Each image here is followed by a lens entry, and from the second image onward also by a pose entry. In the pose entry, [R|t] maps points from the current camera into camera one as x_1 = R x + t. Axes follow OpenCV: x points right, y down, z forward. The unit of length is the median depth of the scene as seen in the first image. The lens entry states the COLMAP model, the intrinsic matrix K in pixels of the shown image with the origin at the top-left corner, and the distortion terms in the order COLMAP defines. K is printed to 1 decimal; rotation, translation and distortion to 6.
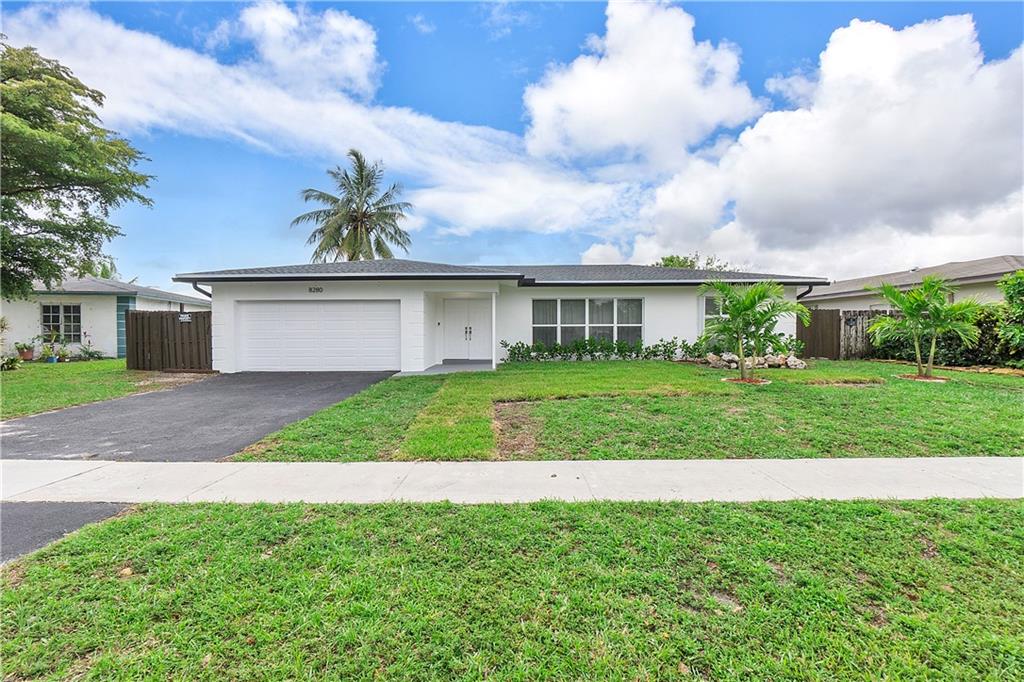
lens RADIAL K [[439.9, 0, 497.9], [0, 439.9, 343.5], [0, 0, 1]] dist [-0.001225, -0.000170]
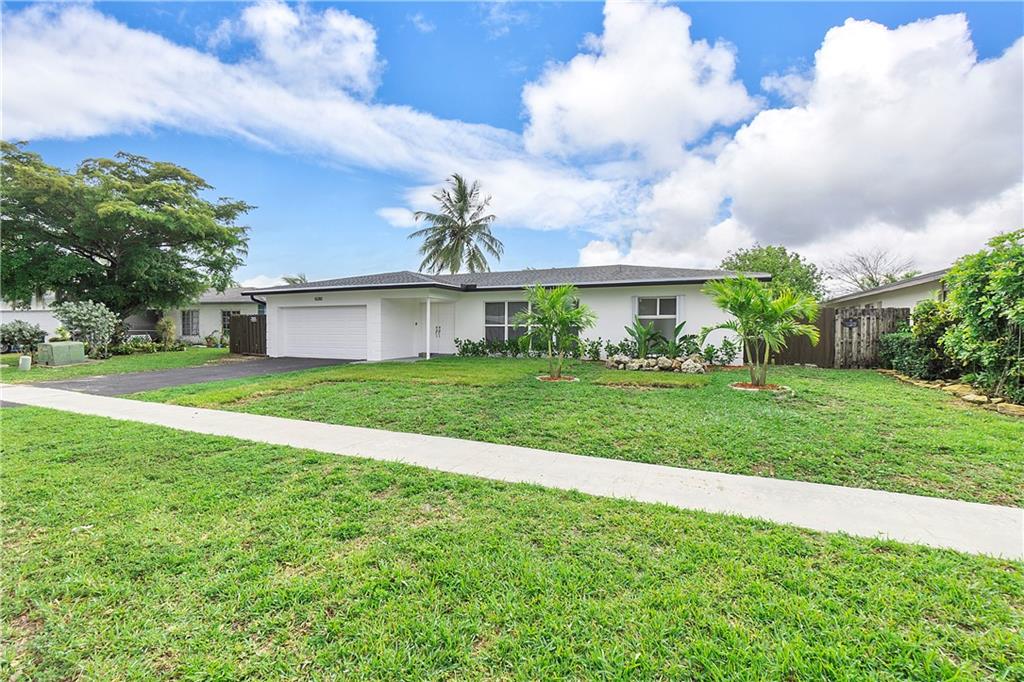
lens RADIAL K [[441.4, 0, 488.4], [0, 441.4, 325.8], [0, 0, 1]] dist [-0.000921, -0.000099]
pose [[0.910291, 0.005137, -0.413937, 0.564838], [-0.020528, 0.999253, -0.032744, -0.002427], [0.413460, 0.038304, 0.909716, -0.033766]]
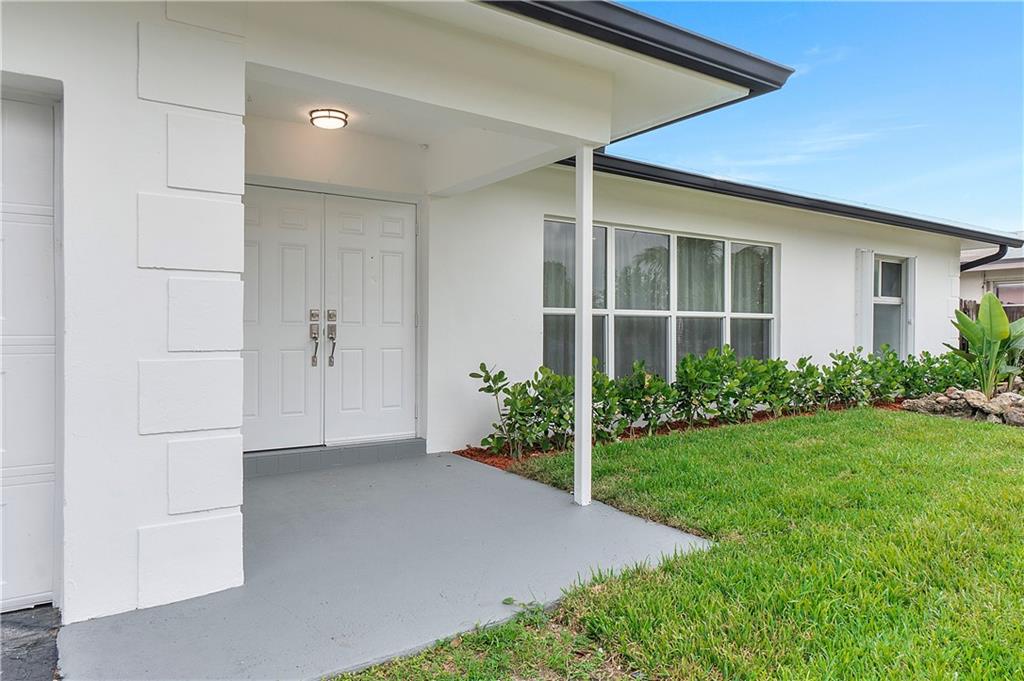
lens RADIAL K [[684.2, 0, 512.0], [0, 684.2, 340.5], [0, 0, 1]] dist [-0.005128, -0.004653]
pose [[0.809147, -0.002707, 0.587601, -0.205918], [0.006717, 0.999967, -0.004642, -0.019263], [-0.587568, 0.007702, 0.809138, 0.654822]]
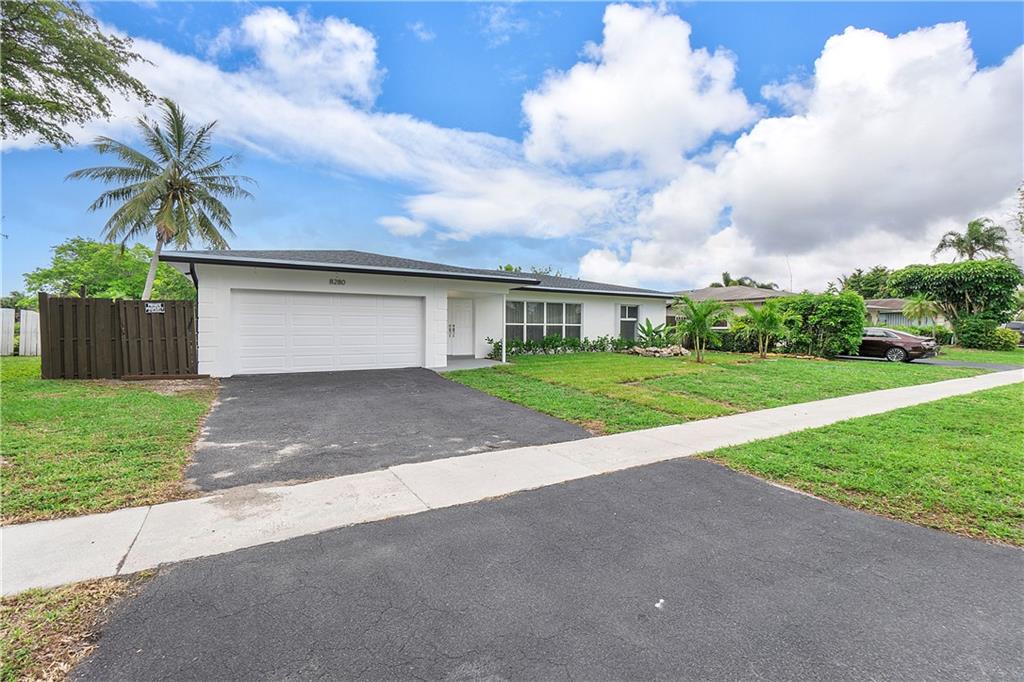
lens RADIAL K [[439.9, 0, 497.9], [0, 439.9, 343.5], [0, 0, 1]] dist [-0.001225, -0.000170]
pose [[0.863220, -0.008111, 0.504763, -0.514521], [0.005906, 0.999965, 0.005968, 0.002261], [-0.504794, -0.002171, 0.863237, 0.035547]]
